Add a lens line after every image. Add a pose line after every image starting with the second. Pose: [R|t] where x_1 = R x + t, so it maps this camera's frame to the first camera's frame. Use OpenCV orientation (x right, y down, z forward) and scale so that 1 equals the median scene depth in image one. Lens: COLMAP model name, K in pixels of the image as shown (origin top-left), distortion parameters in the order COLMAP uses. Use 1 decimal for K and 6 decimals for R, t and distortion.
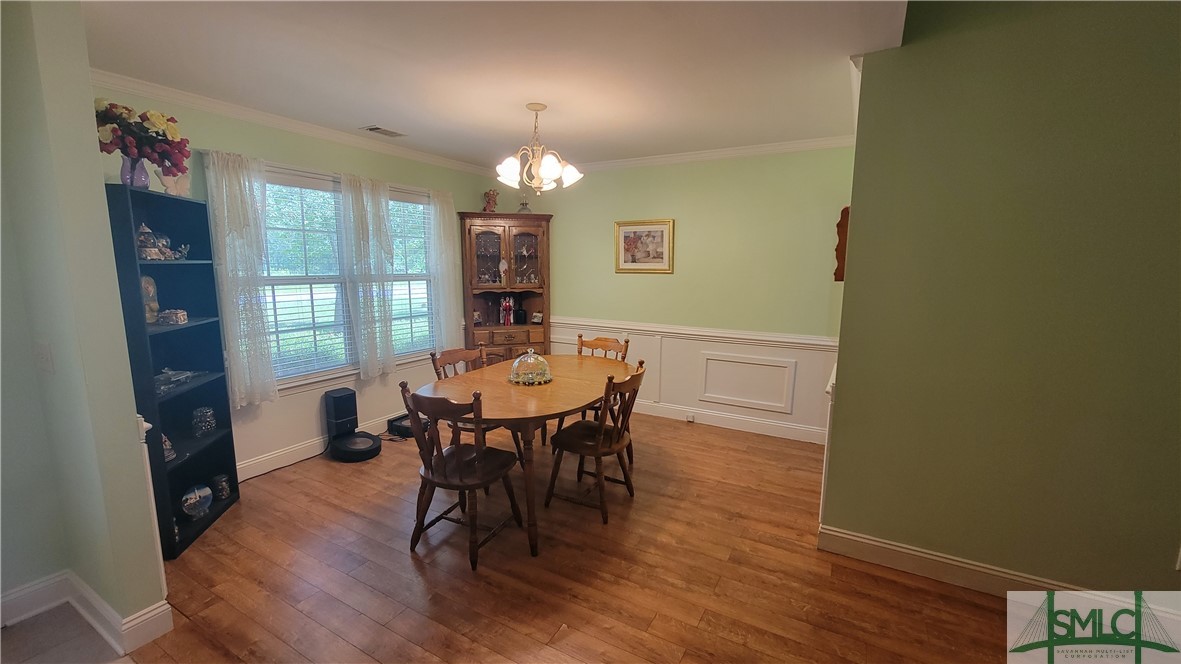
lens RADIAL K [[480.8, 0, 595.3], [0, 480.8, 333.6], [0, 0, 1]] dist [-0.003174, 0.000243]
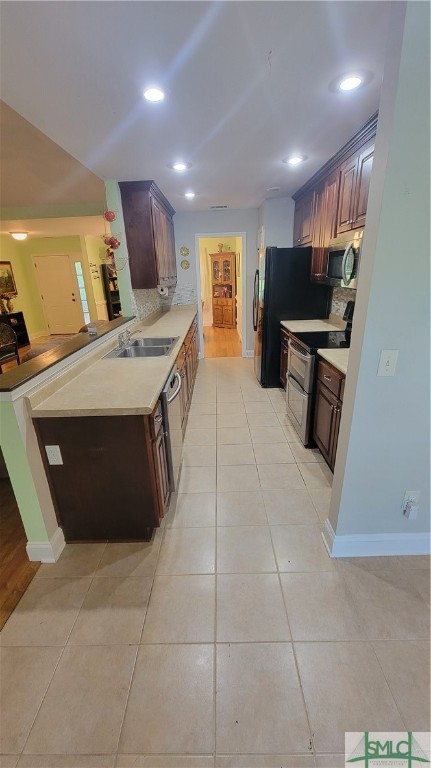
lens RADIAL K [[312.6, 0, 212.2], [0, 312.6, 386.2], [0, 0, 1]] dist [-0.003174, 0.000243]
pose [[0.479302, 0.282833, -0.830828, 1.355630], [-0.091782, 0.957613, 0.273045, -0.016613], [0.872838, -0.054616, 0.484945, 0.095768]]
